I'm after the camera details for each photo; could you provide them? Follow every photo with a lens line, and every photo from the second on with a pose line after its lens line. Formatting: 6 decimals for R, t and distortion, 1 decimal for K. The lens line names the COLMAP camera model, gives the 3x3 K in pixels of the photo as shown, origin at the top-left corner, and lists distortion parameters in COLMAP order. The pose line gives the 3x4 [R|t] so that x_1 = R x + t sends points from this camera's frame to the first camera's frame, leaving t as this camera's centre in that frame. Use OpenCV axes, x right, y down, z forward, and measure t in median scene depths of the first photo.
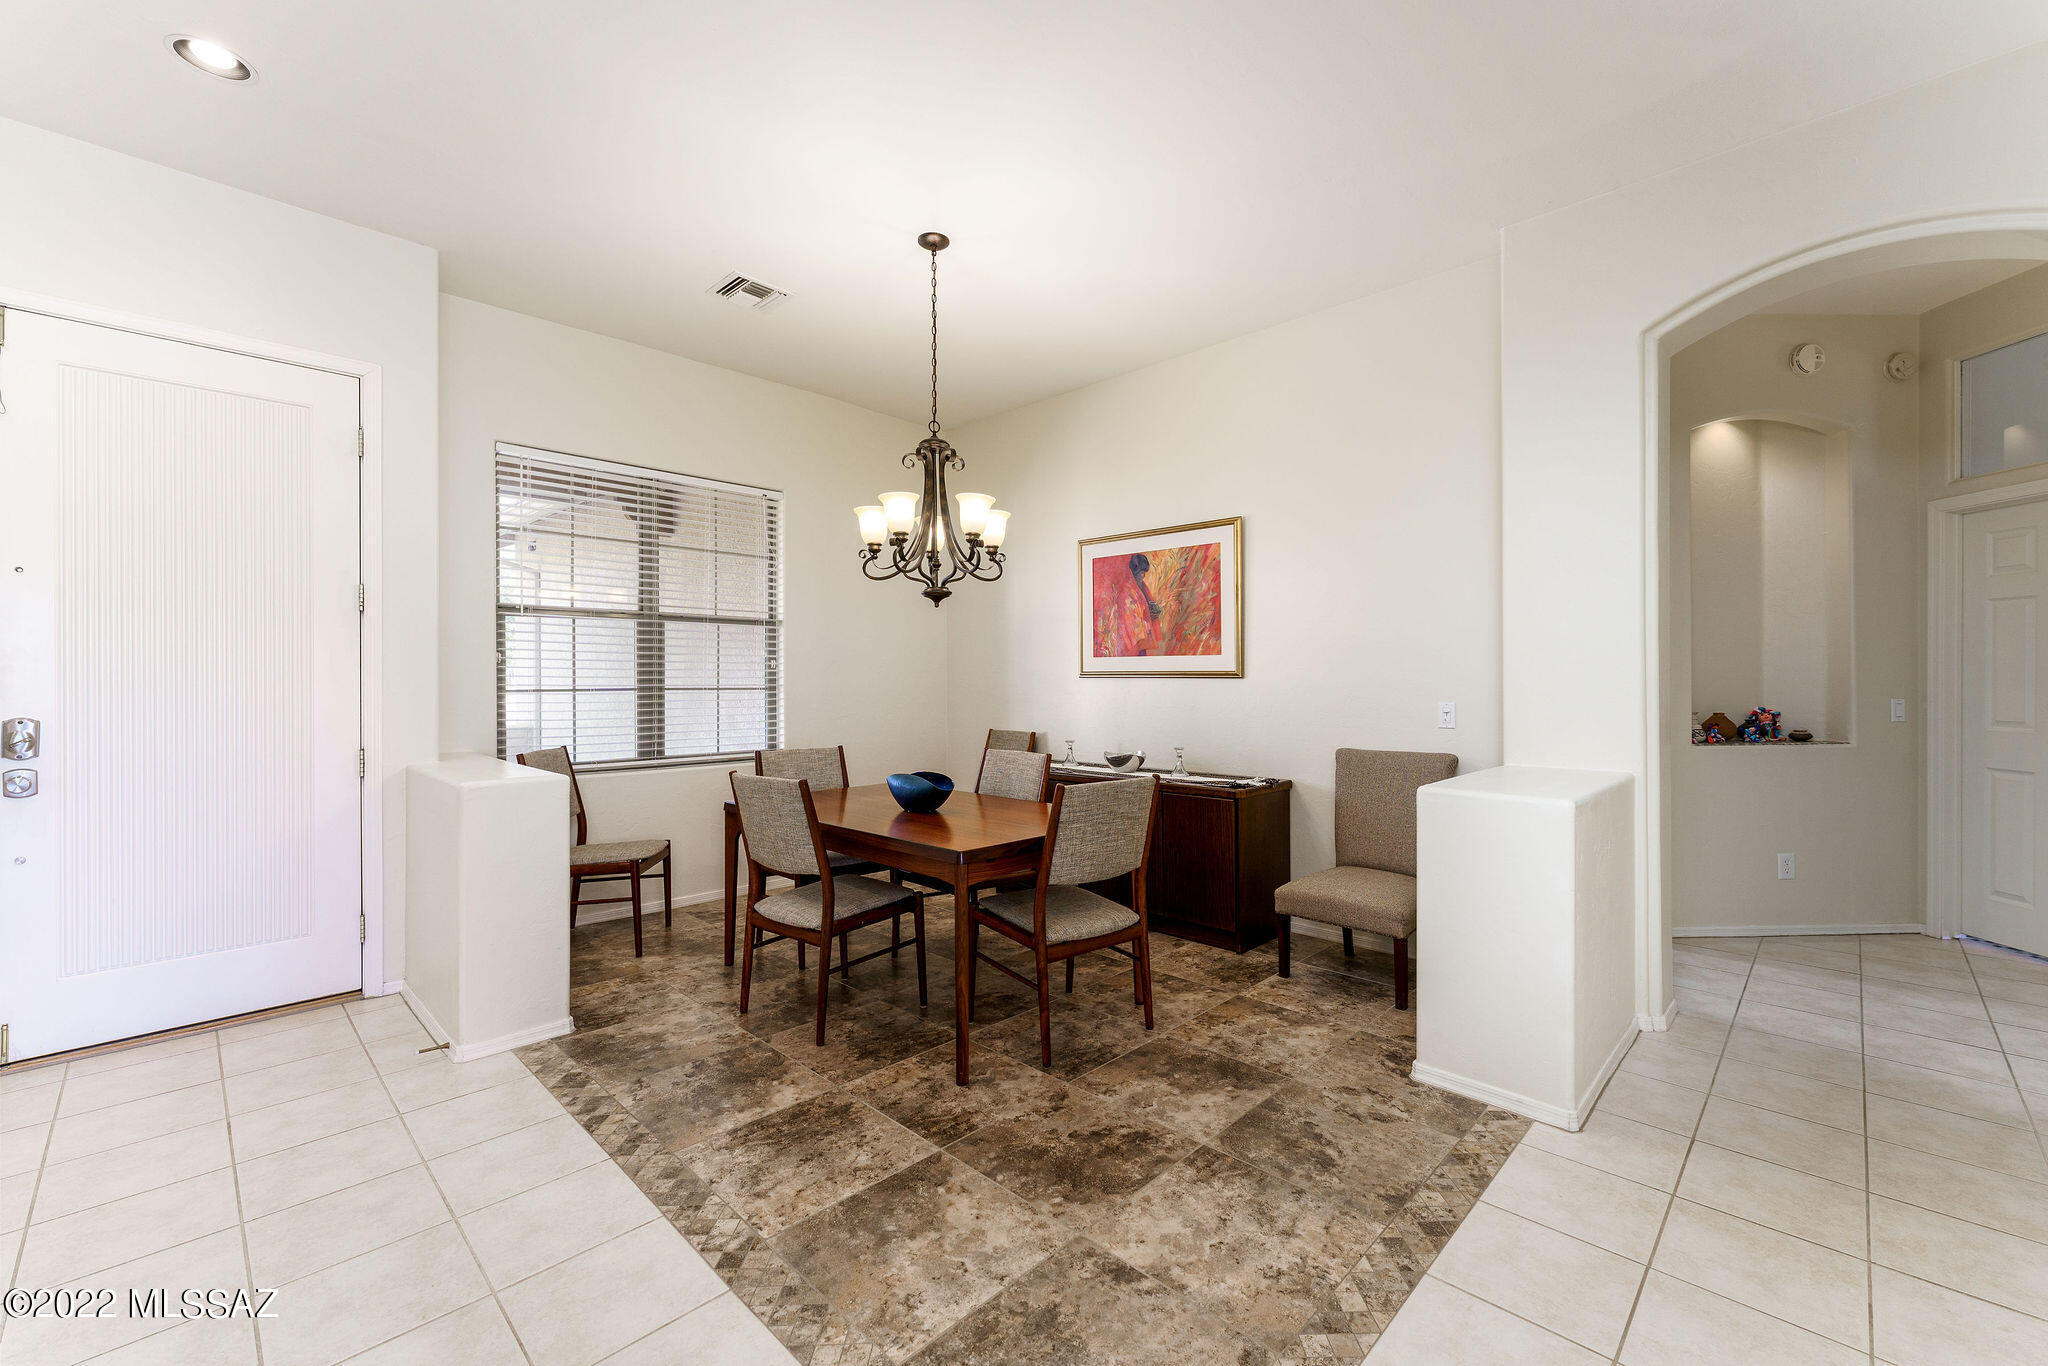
lens RADIAL K [[828.8, 0, 1052.6], [0, 828.8, 677.2], [0, 0, 1]] dist [-0.000897, 0.000550]
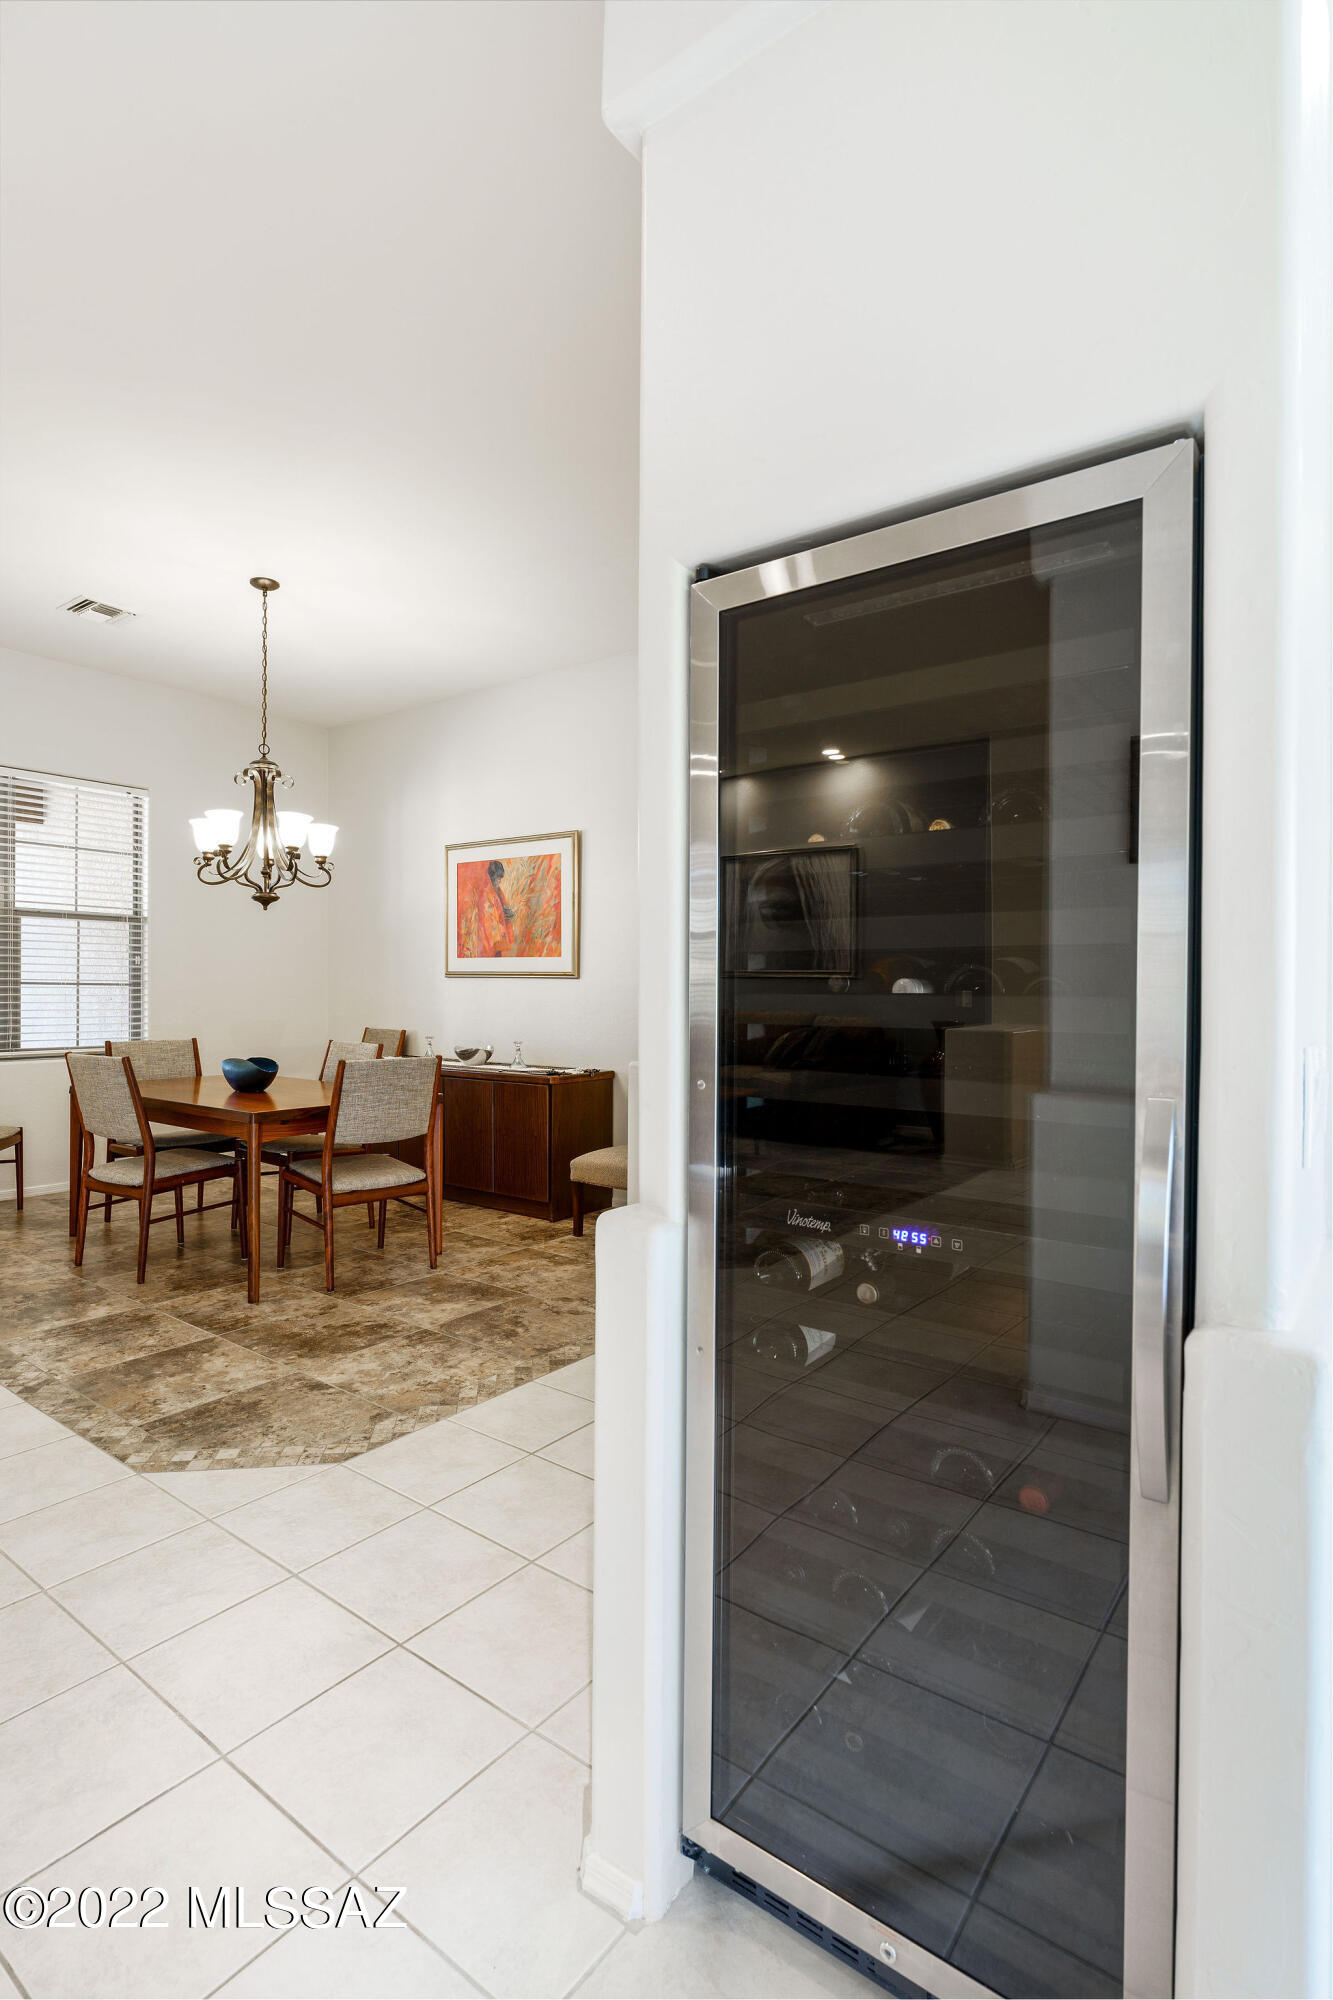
lens RADIAL K [[984.0, 0, 658.5], [0, 984.0, 997.5], [0, 0, 1]] dist [-0.010092, 0.002381]
pose [[0.994394, 0.010046, 0.105262, 0.243707], [-0.011409, 0.999859, 0.012353, 0.010843], [-0.105123, -0.013484, 0.994368, -0.370012]]
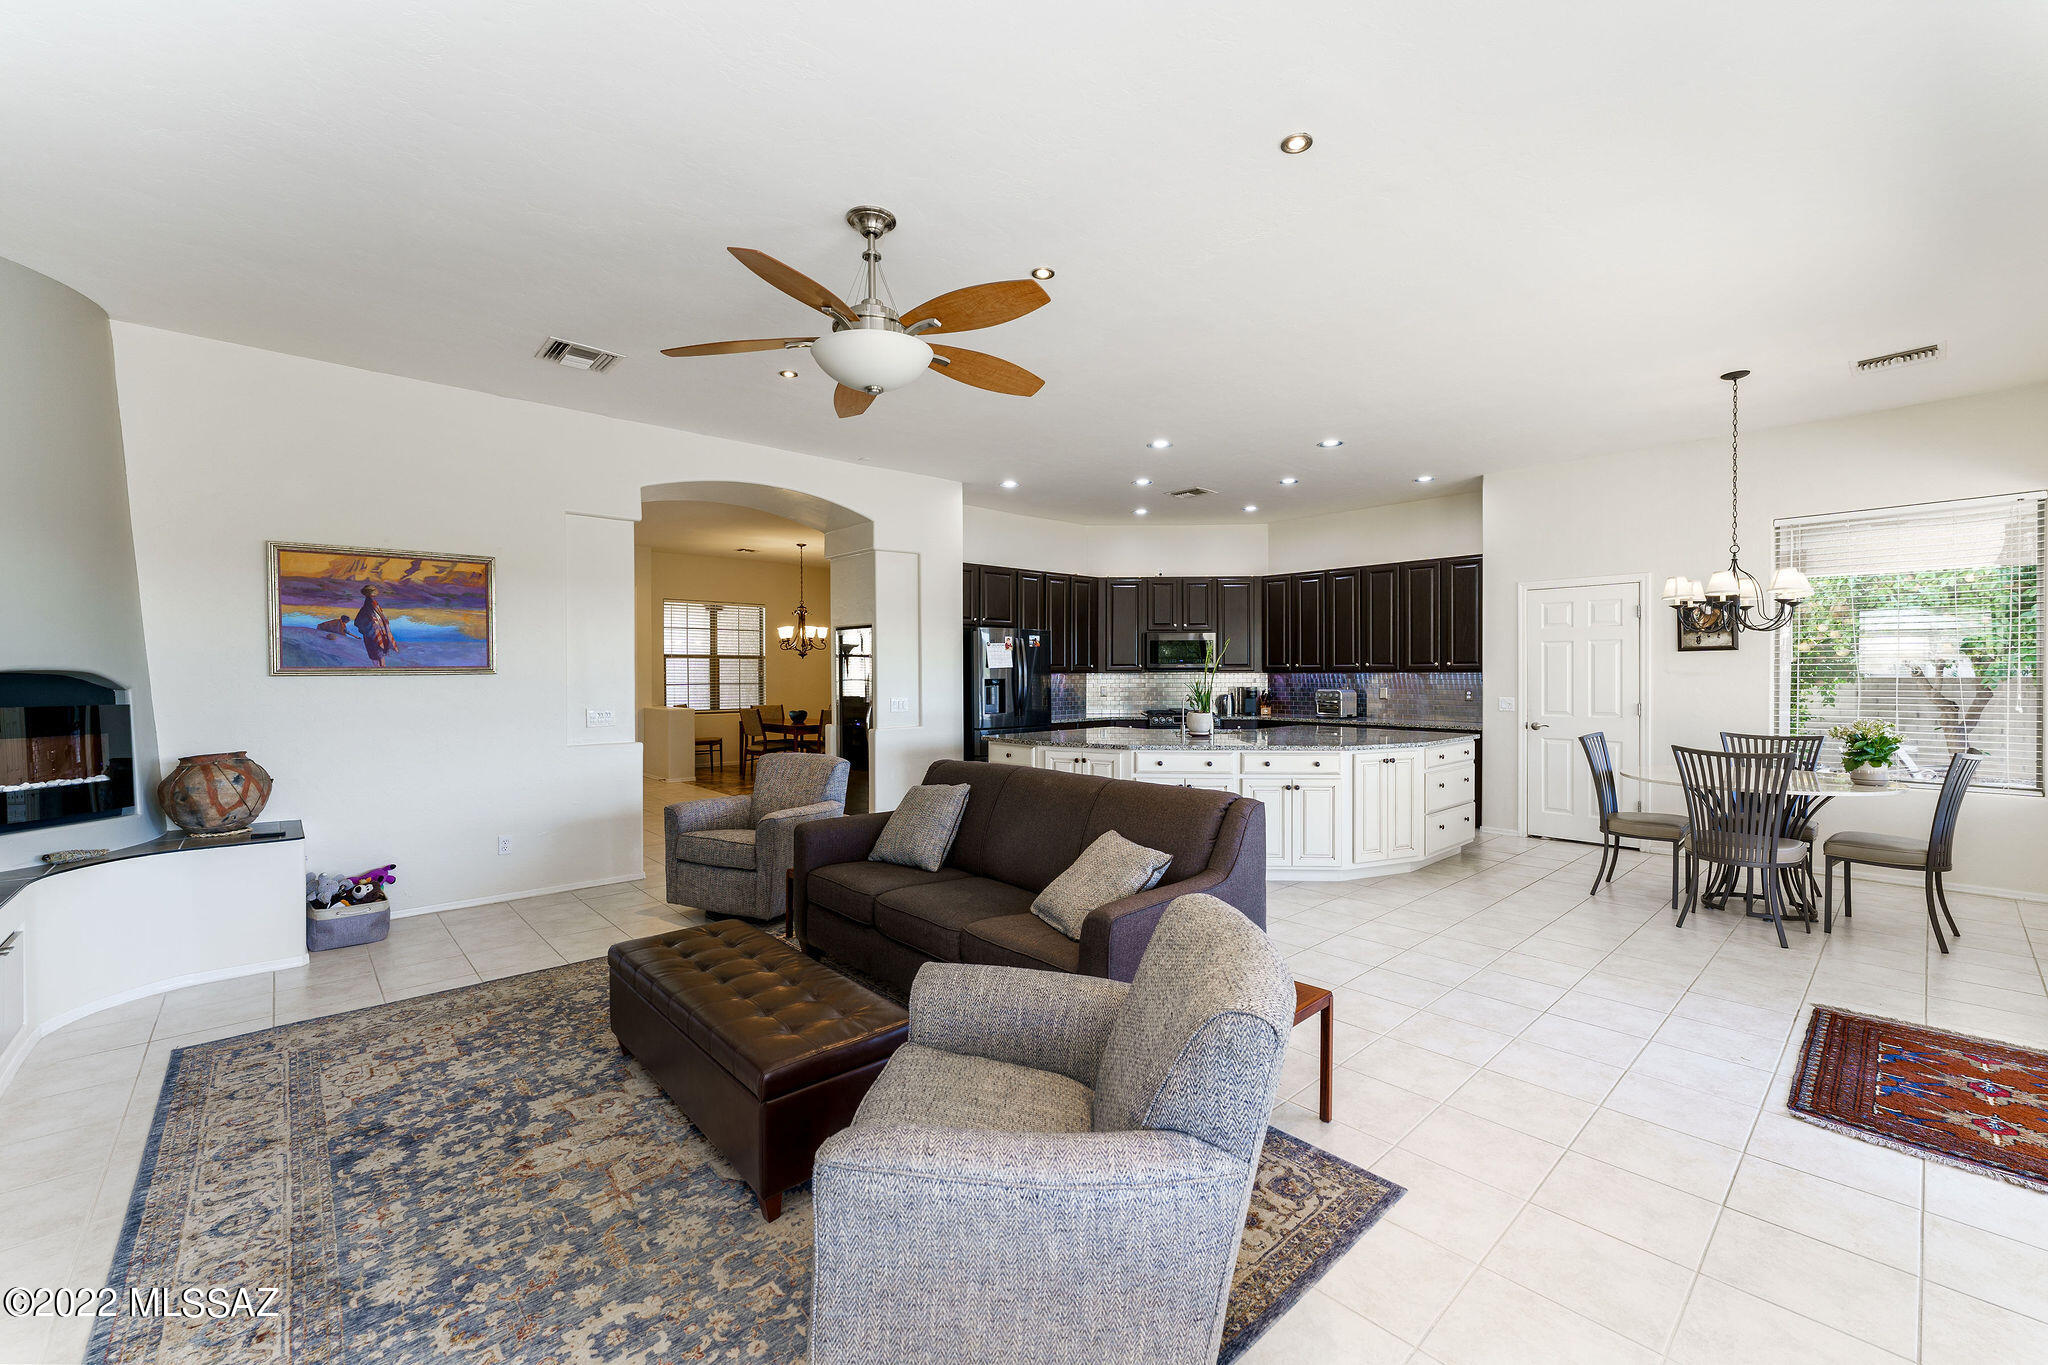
lens RADIAL K [[828.8, 0, 1038.5], [0, 828.8, 683.1], [0, 0, 1]] dist [-0.000897, 0.000550]
pose [[0.998273, 0.002552, -0.058698, 0.944316], [-0.001886, 0.999933, 0.011400, -0.026561], [0.058723, -0.011270, 0.998211, -2.123249]]
